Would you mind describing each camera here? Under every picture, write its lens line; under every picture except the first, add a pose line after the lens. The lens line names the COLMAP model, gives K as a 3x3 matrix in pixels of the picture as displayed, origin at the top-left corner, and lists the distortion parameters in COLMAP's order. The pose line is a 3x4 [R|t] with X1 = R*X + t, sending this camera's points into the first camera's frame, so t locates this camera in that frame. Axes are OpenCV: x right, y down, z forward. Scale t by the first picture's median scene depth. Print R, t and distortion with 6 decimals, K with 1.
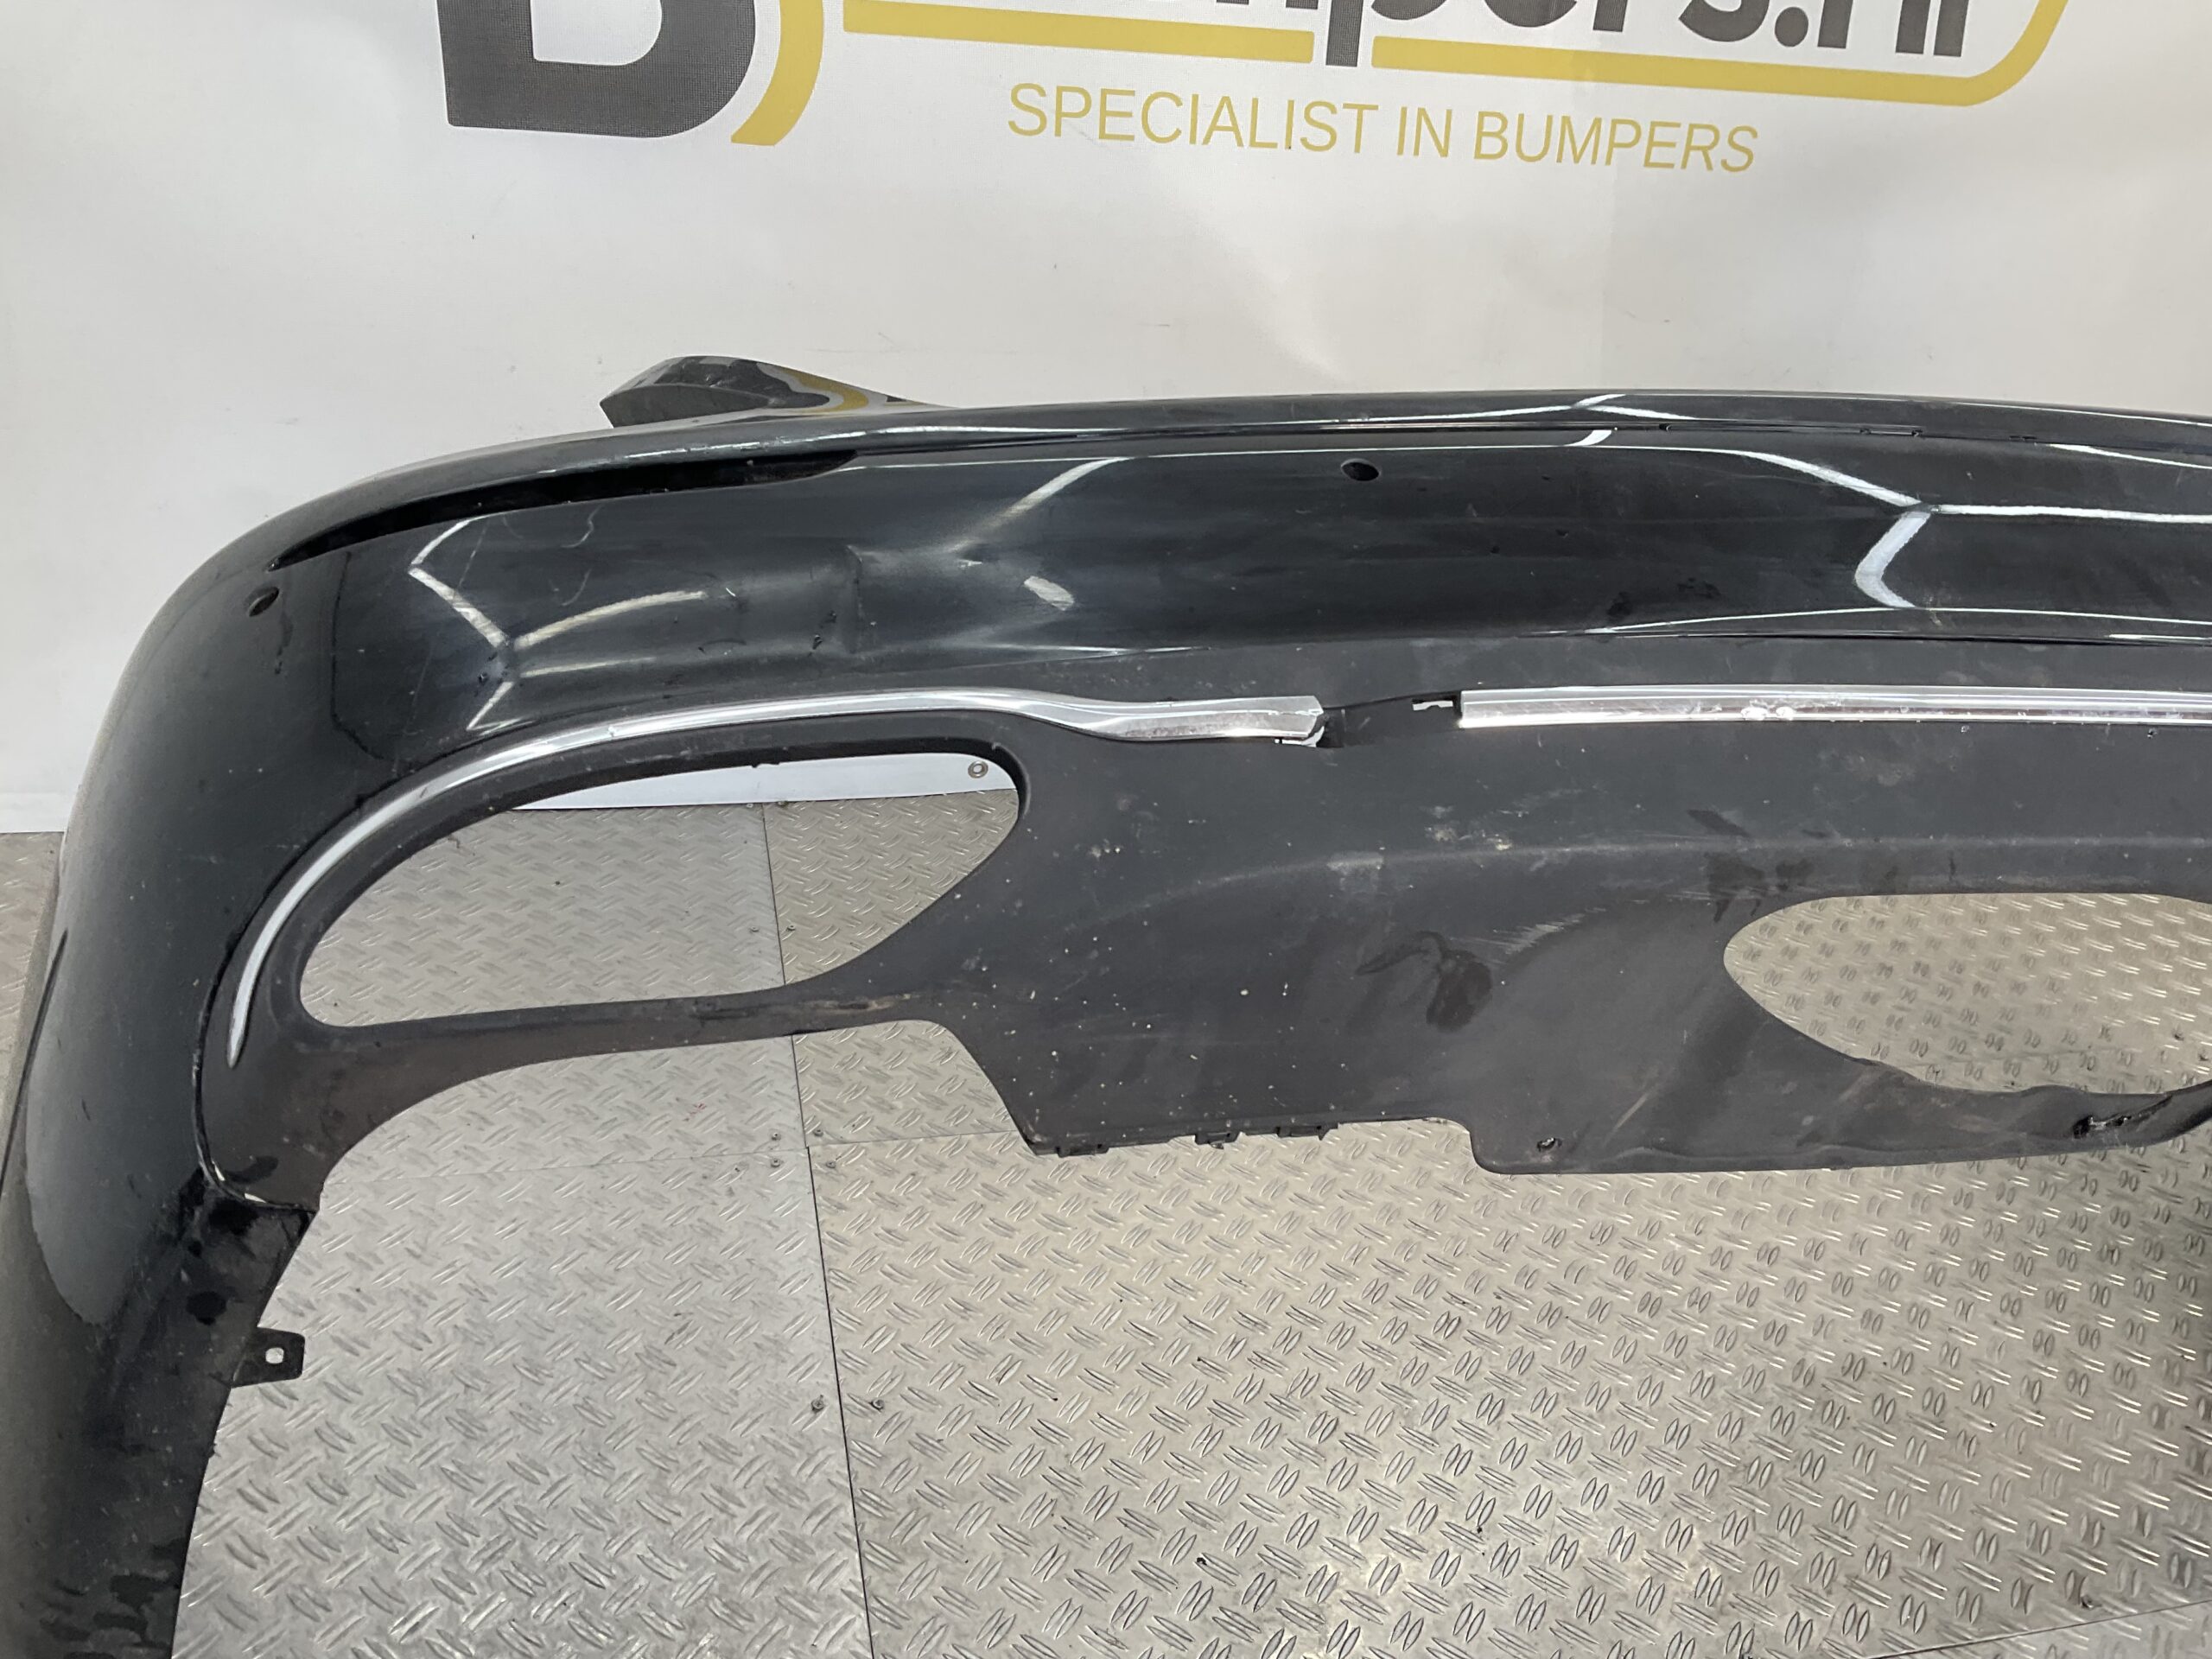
lens RADIAL K [[1805.5, 0, 1110.8], [0, 1805.5, 809.9], [0, 0, 1]] dist [0.115211, -0.255337]
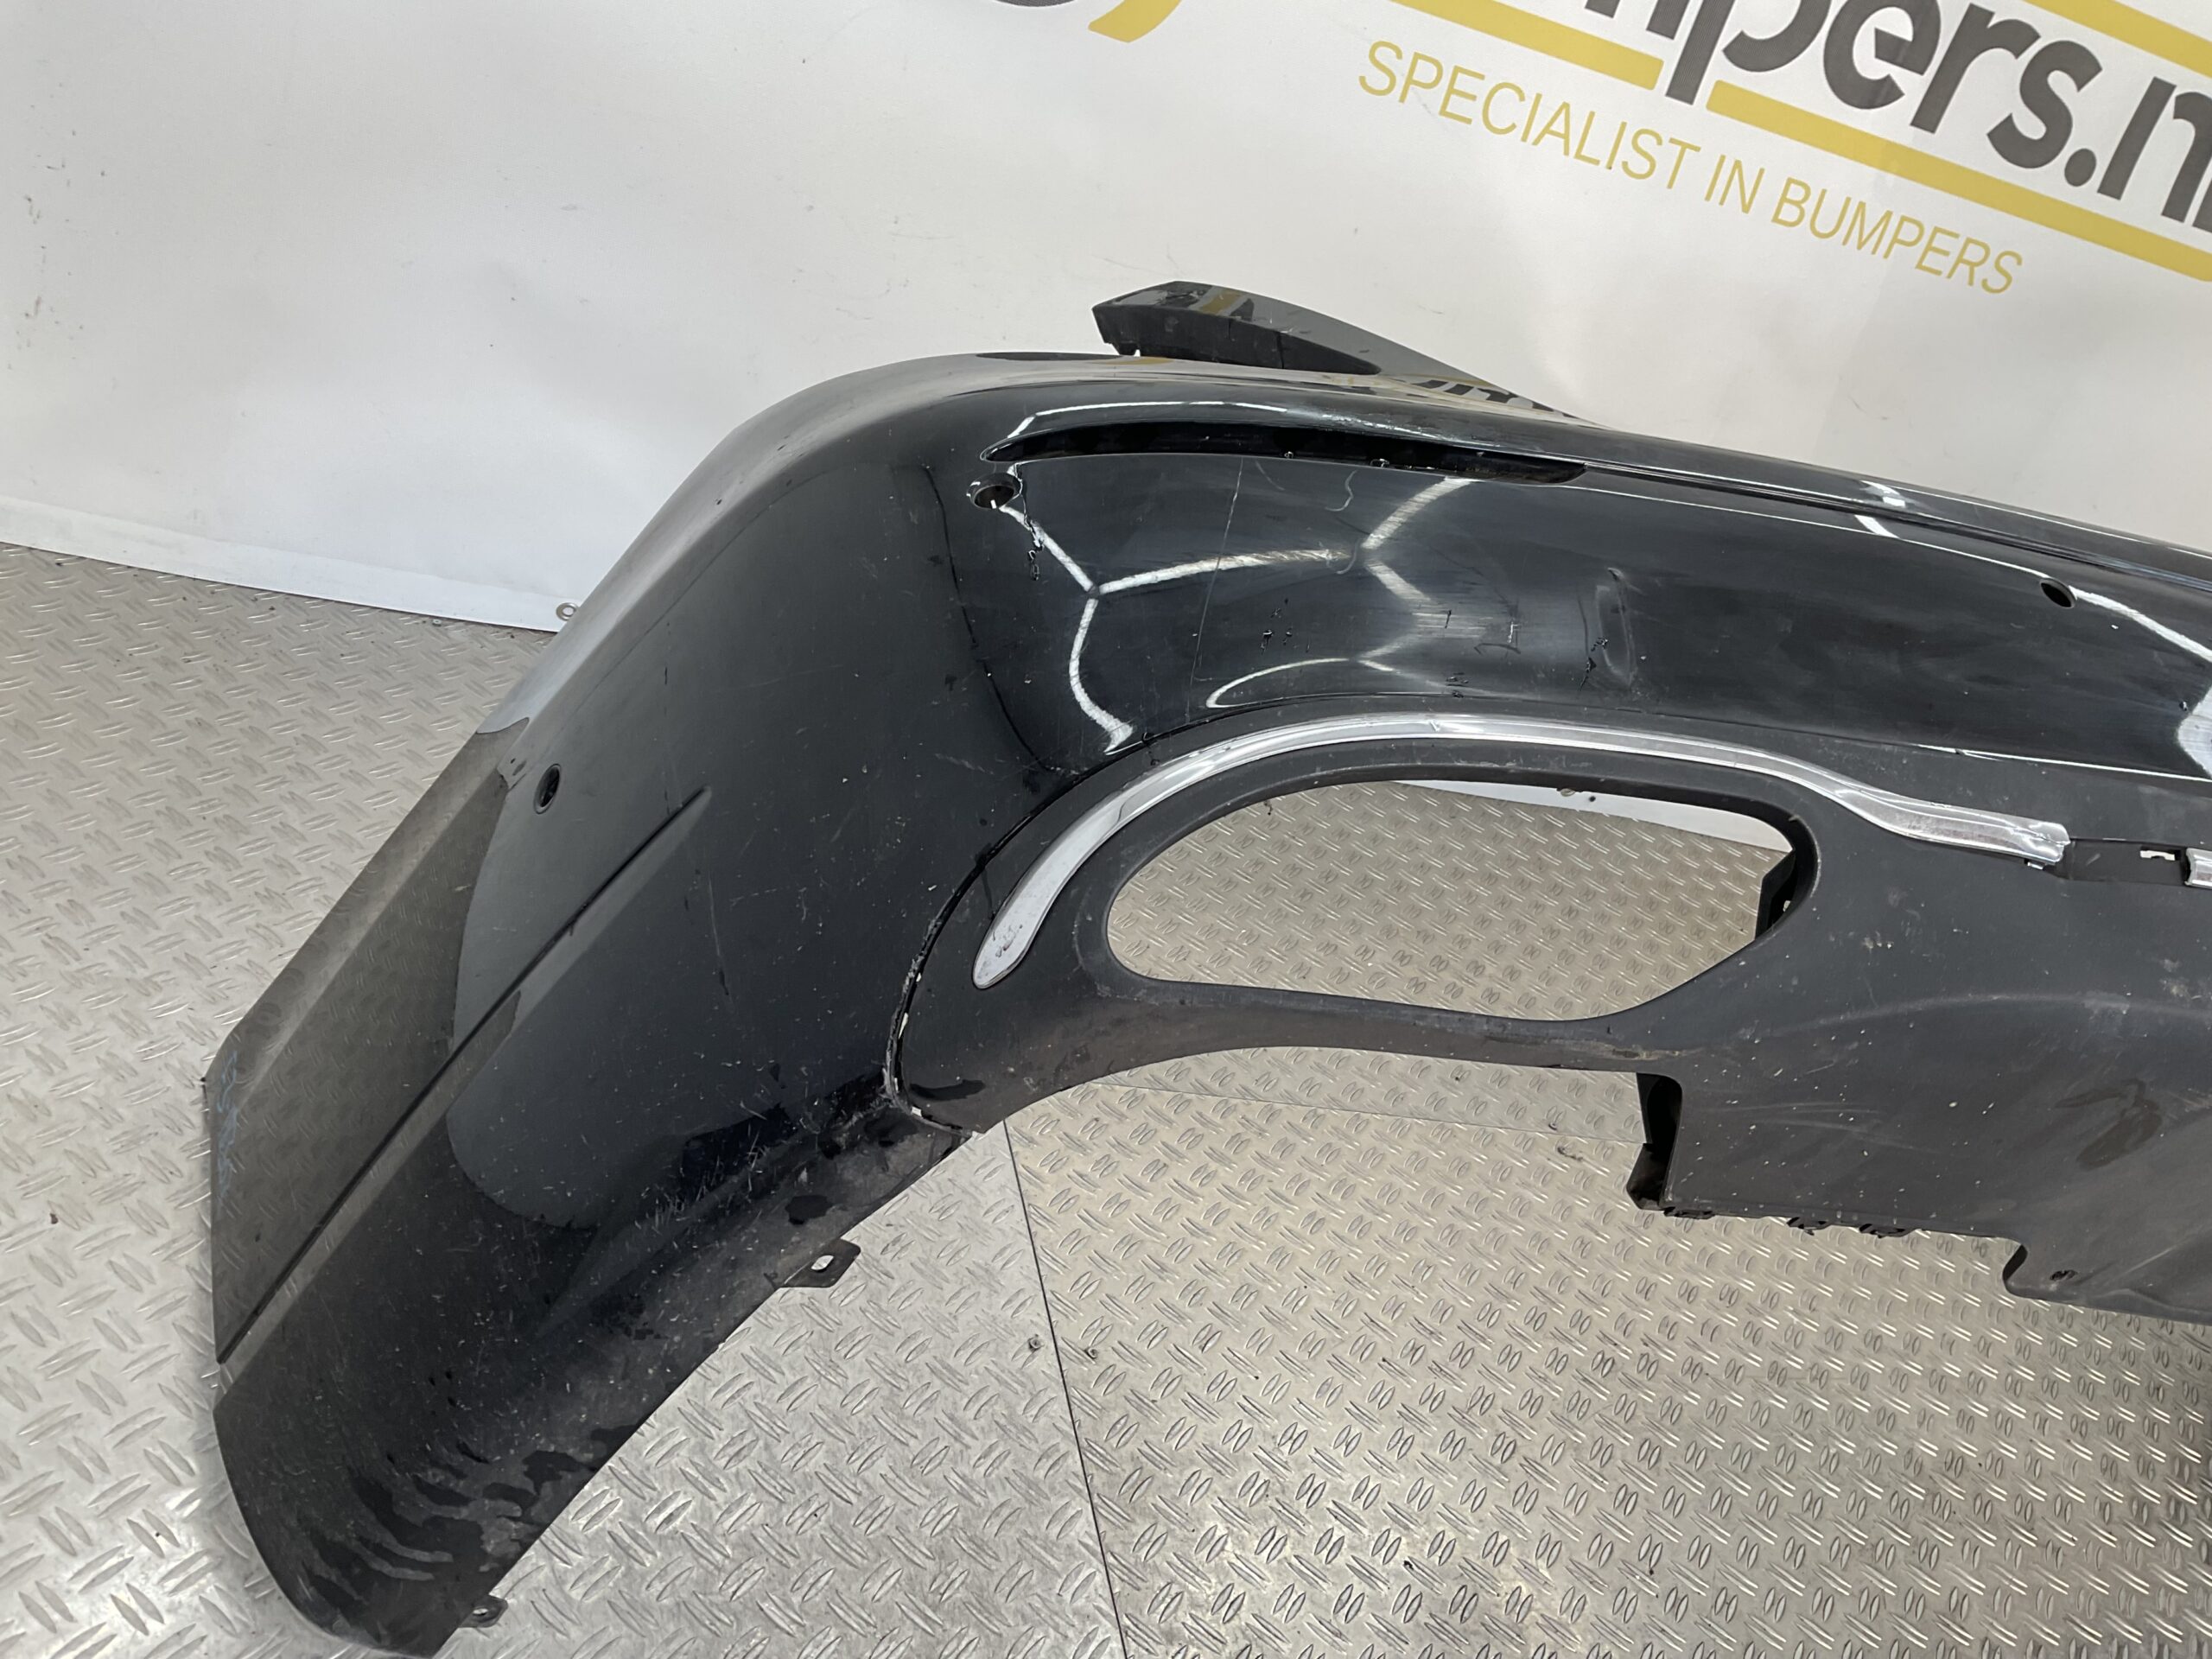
lens RADIAL K [[1817.1, 0, 1097.5], [0, 1817.1, 803.6], [0, 0, 1]] dist [0.085655, -0.174536]
pose [[0.972718, 0.200794, 0.116192, -0.277043], [-0.205568, 0.978166, 0.030553, 0.002308], [-0.107520, -0.053605, 0.992757, 0.026814]]
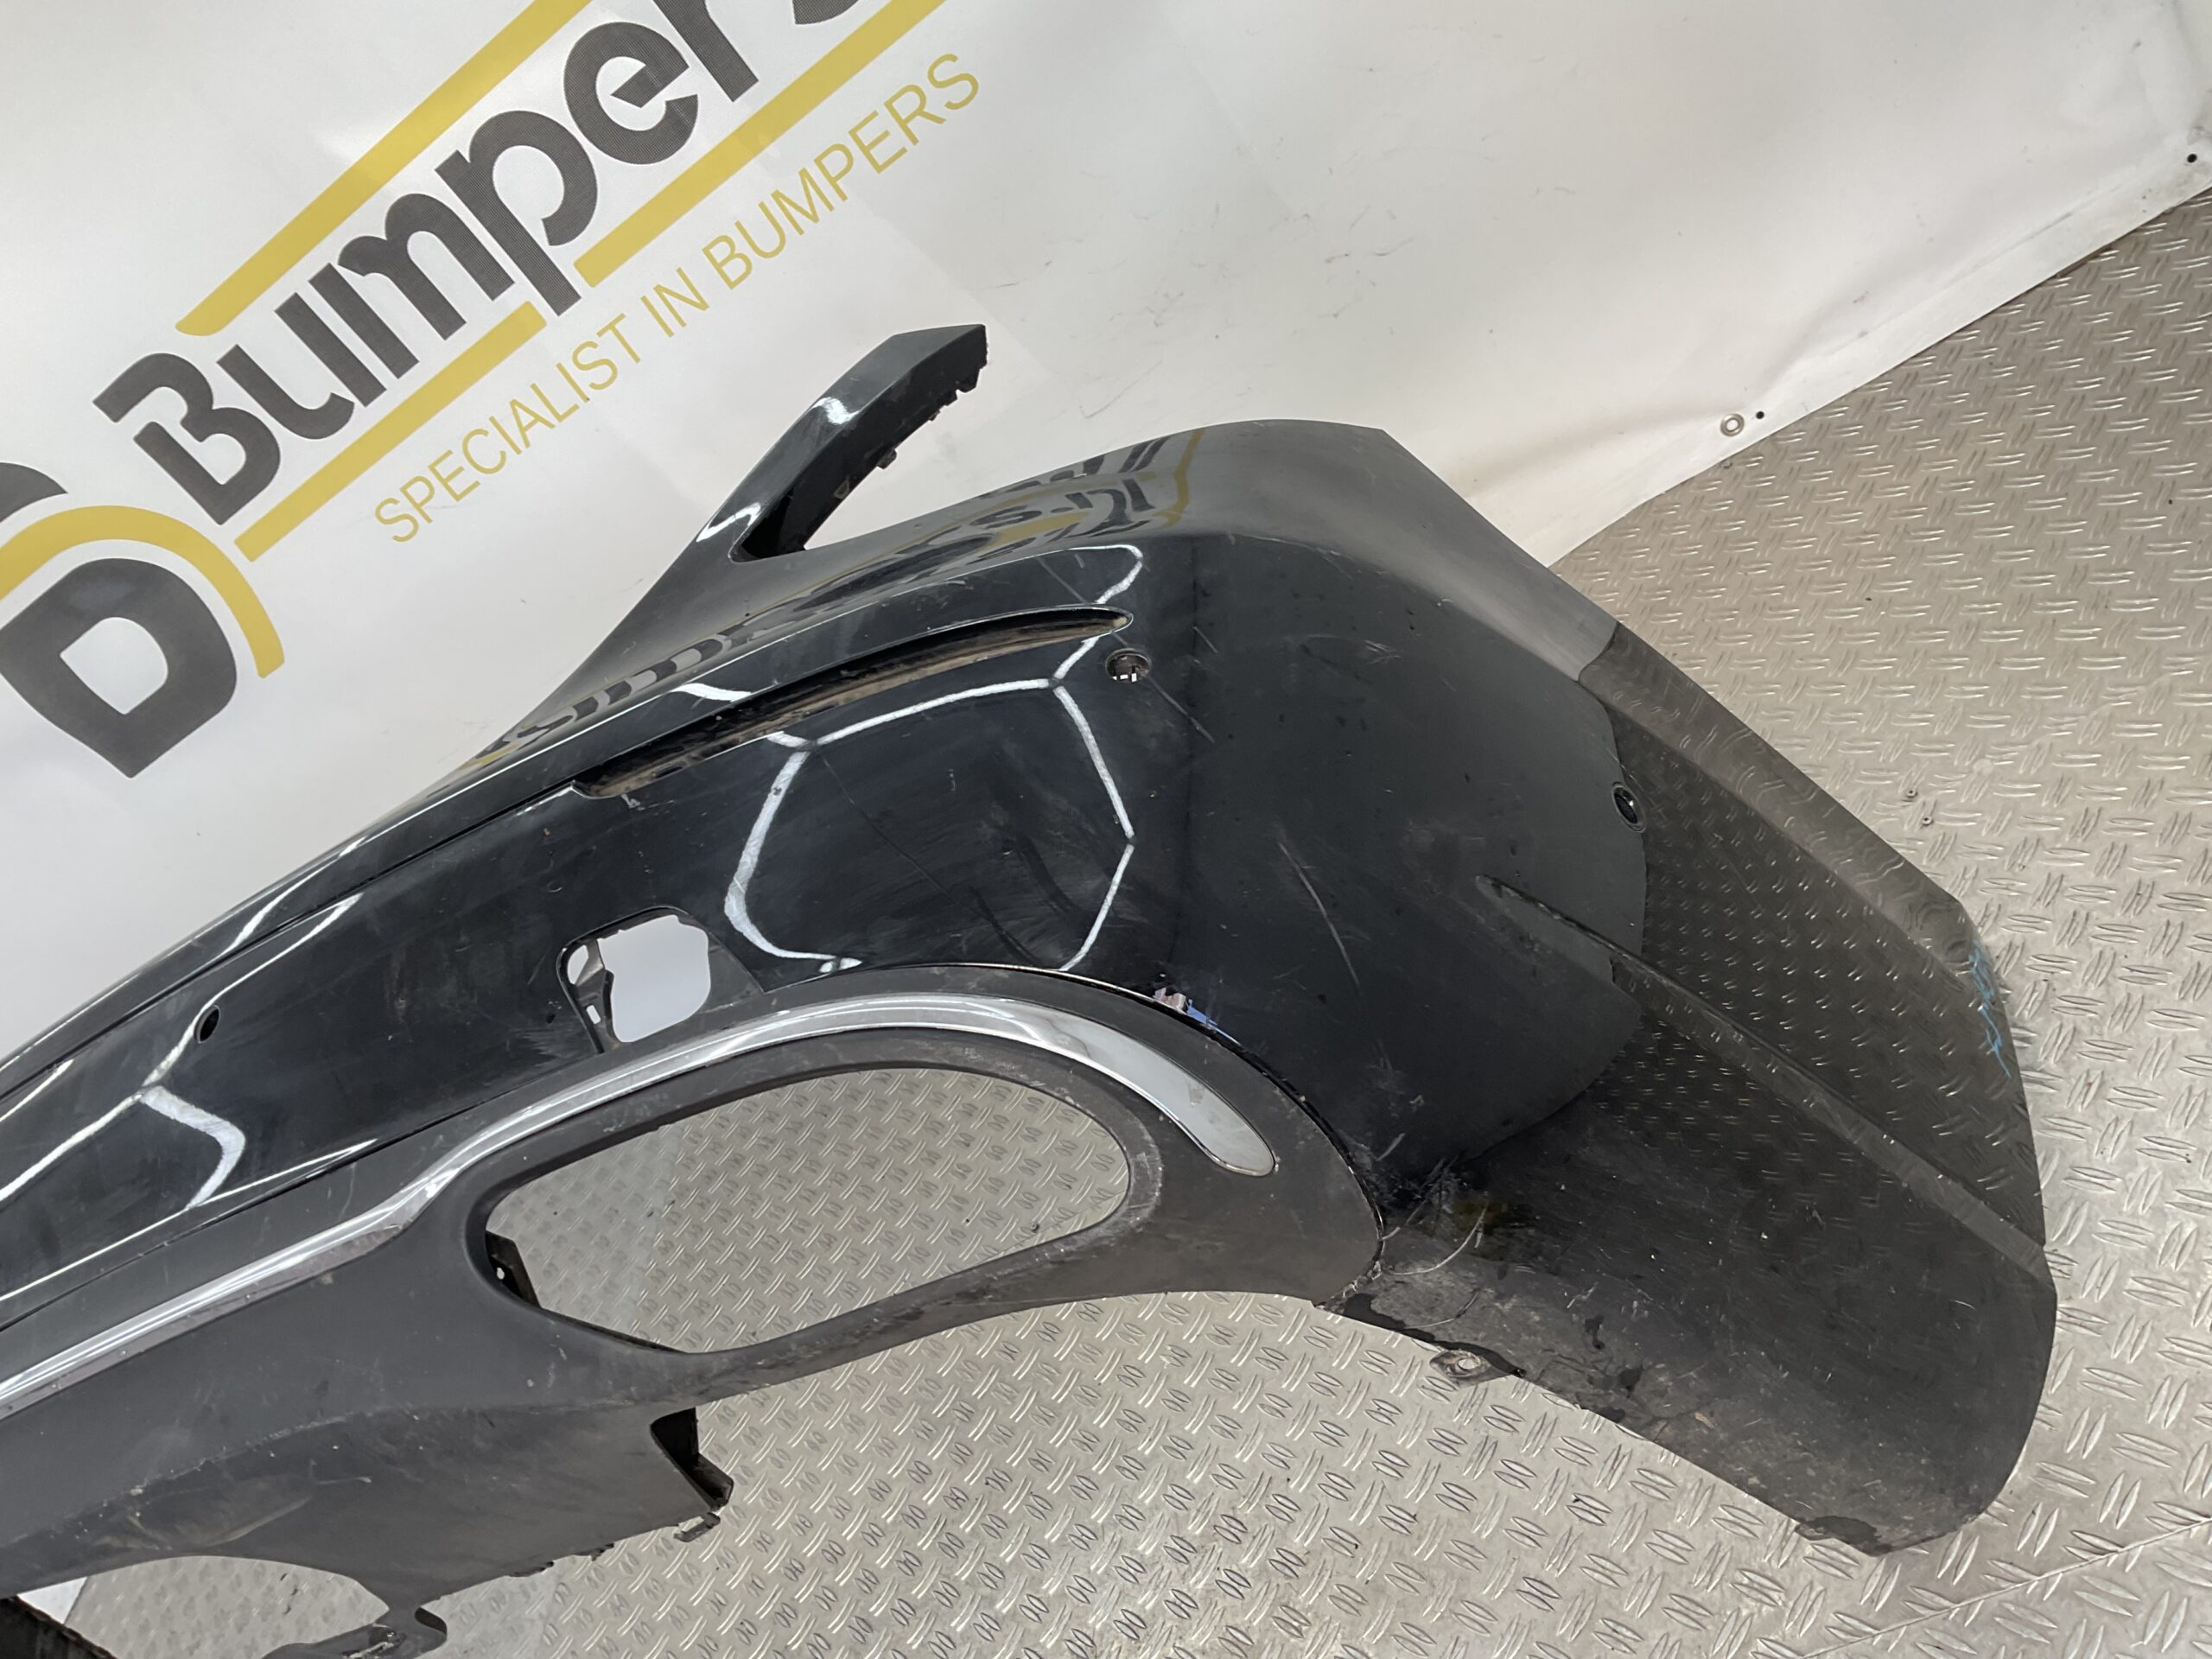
lens RADIAL K [[1817.1, 0, 1097.5], [0, 1817.1, 803.6], [0, 0, 1]] dist [0.085655, -0.174536]
pose [[0.725823, -0.394417, -0.563575, 0.998462], [0.473433, 0.880805, -0.006700, -0.028818], [0.499042, -0.261952, 0.826038, 0.302194]]
